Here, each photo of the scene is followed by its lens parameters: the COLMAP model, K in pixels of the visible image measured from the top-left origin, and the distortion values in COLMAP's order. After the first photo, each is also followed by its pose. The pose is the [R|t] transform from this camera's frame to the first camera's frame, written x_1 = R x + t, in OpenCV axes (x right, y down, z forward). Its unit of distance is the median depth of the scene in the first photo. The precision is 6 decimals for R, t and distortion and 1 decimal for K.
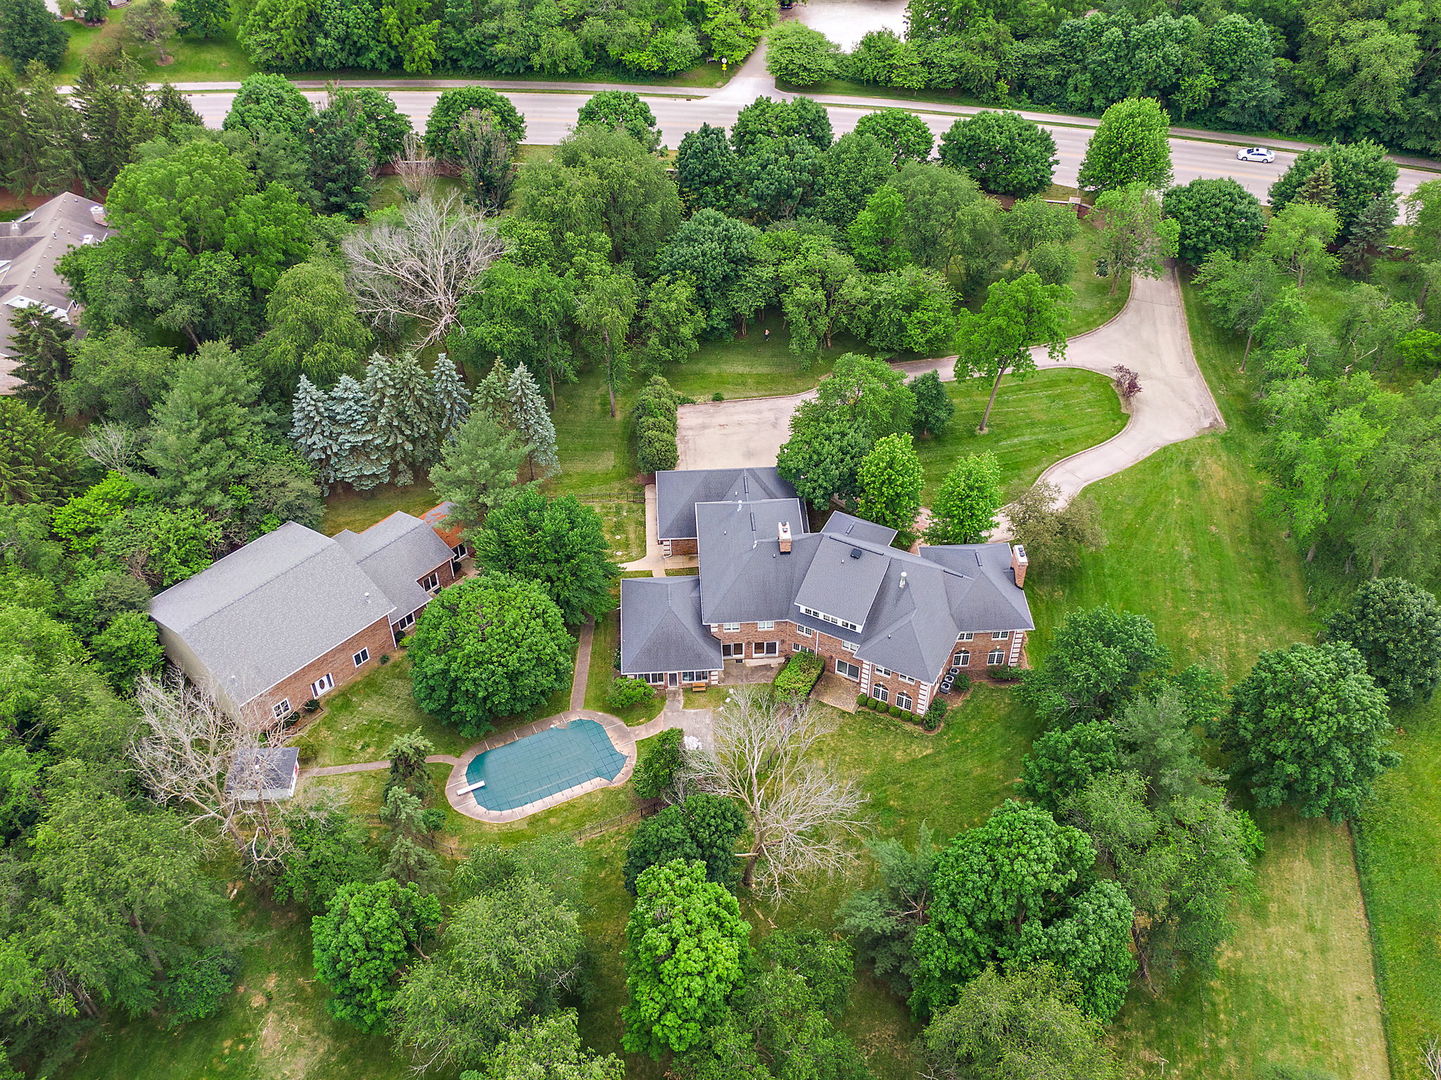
lens RADIAL K [[1397.0, 0, 720.5], [0, 1397.0, 540.0], [0, 0, 1]] dist [0.065015, -0.090984]
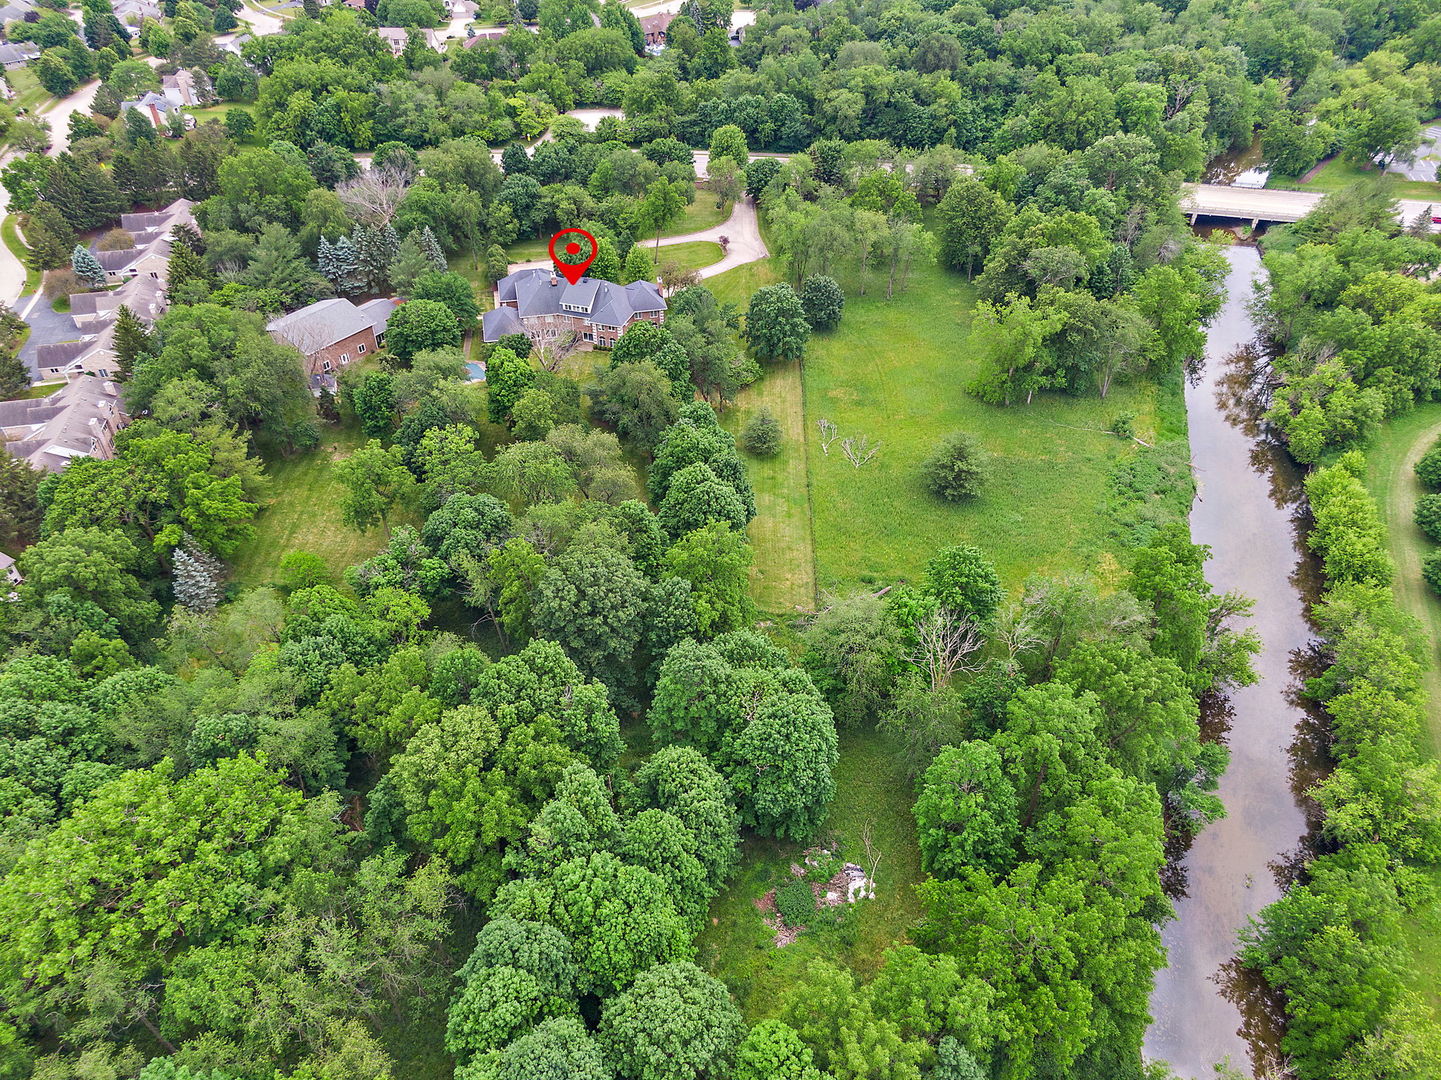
lens RADIAL K [[1042.7, 0, 720.5], [0, 1042.7, 540.0], [0, 0, 1]] dist [0.032476, -0.038034]
pose [[0.989372, -0.091440, 0.113060, 0.066054], [0.100495, 0.991941, -0.077164, 0.451799], [-0.105093, 0.087706, 0.990587, -0.510509]]
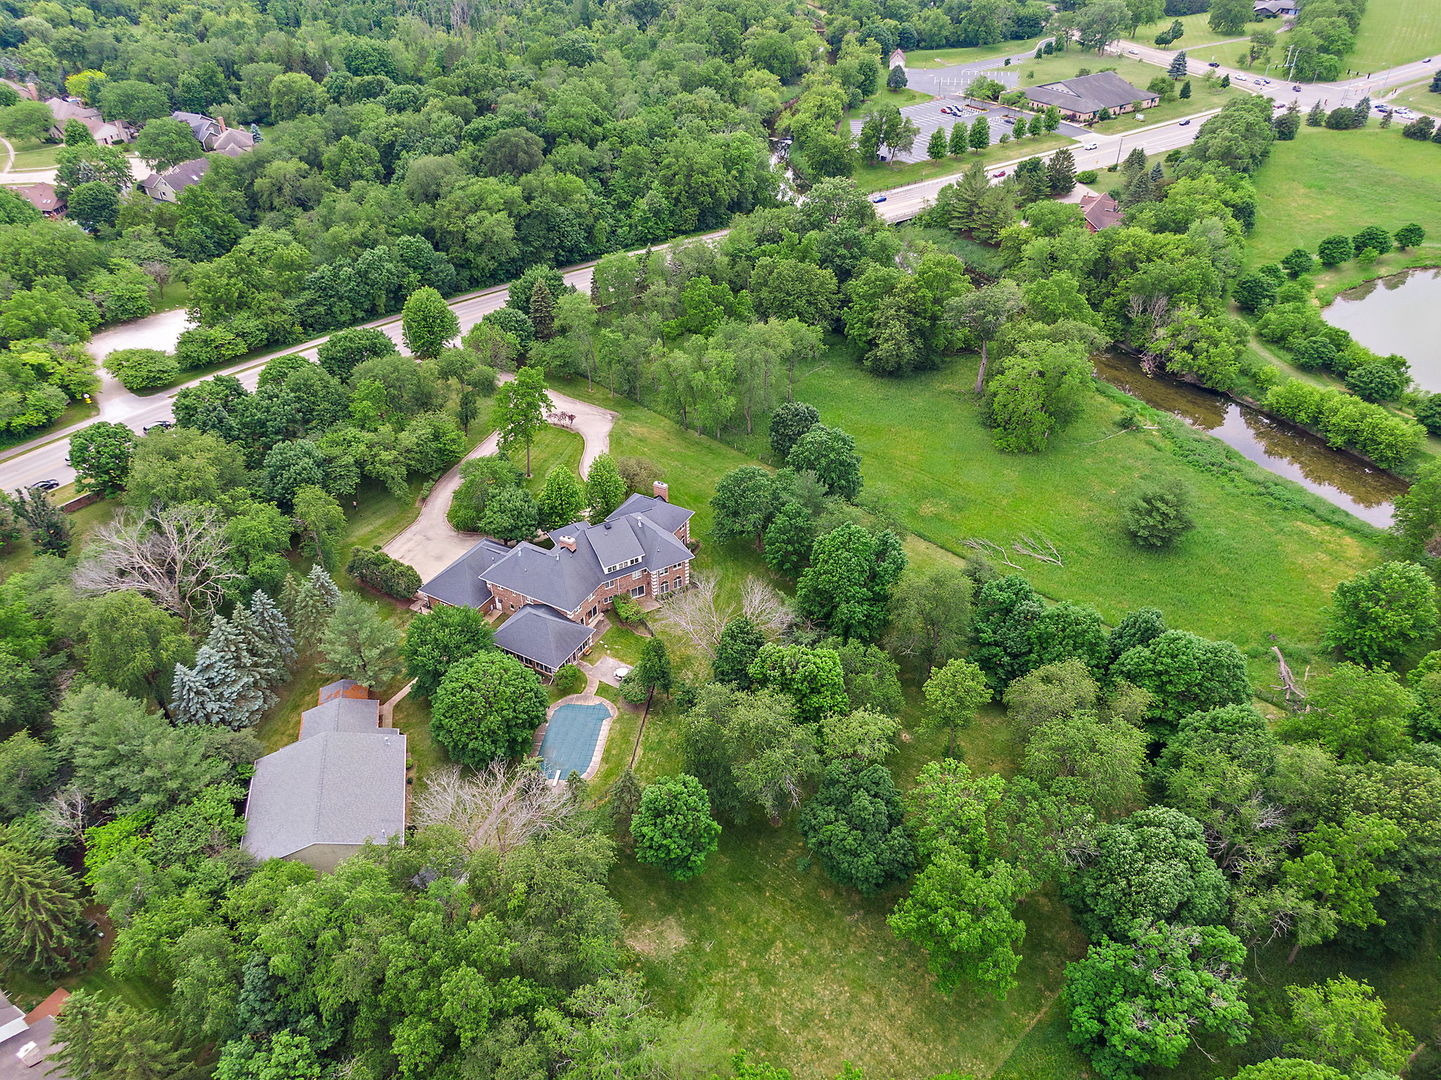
lens RADIAL K [[1040.5, 0, 720.5], [0, 1040.5, 540.0], [0, 0, 1]] dist [0.014985, -0.011927]
pose [[0.539829, -0.492211, 0.682871, -0.522964], [0.576352, 0.807378, 0.126333, -0.042435], [-0.613518, 0.325376, 0.719532, 0.042821]]
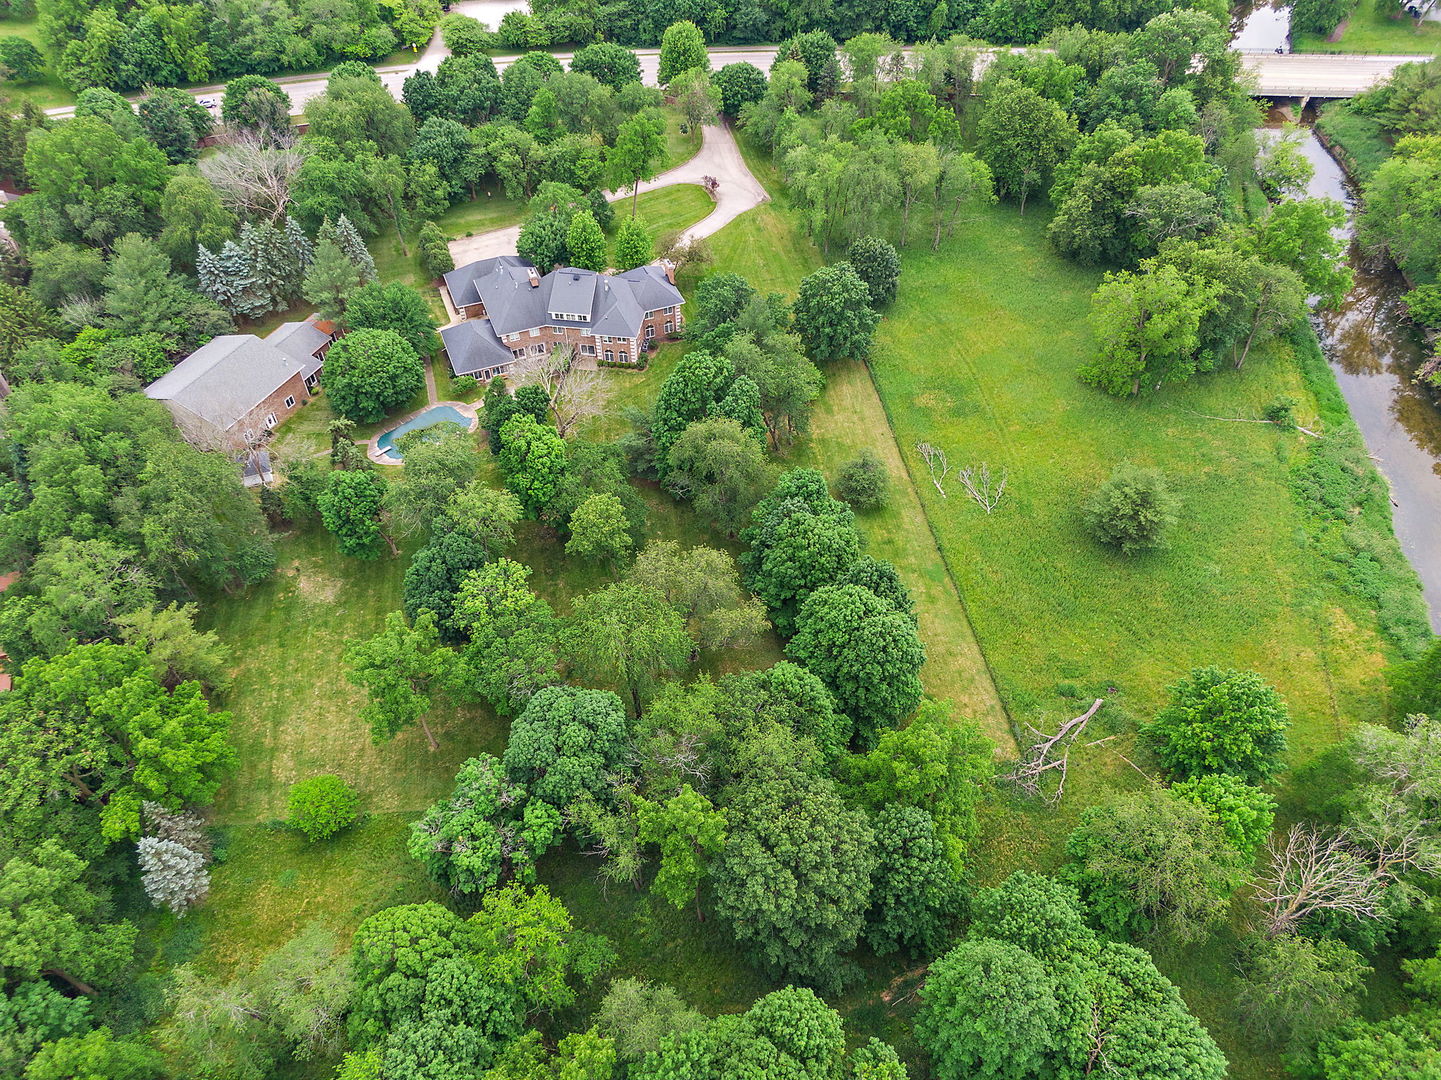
lens RADIAL K [[1040.5, 0, 720.5], [0, 1040.5, 540.0], [0, 0, 1]] dist [0.014985, -0.011927]
pose [[0.948550, -0.233408, 0.213948, -0.065565], [0.220400, 0.971863, 0.083105, 0.200474], [-0.227325, -0.031675, 0.973304, -0.227646]]
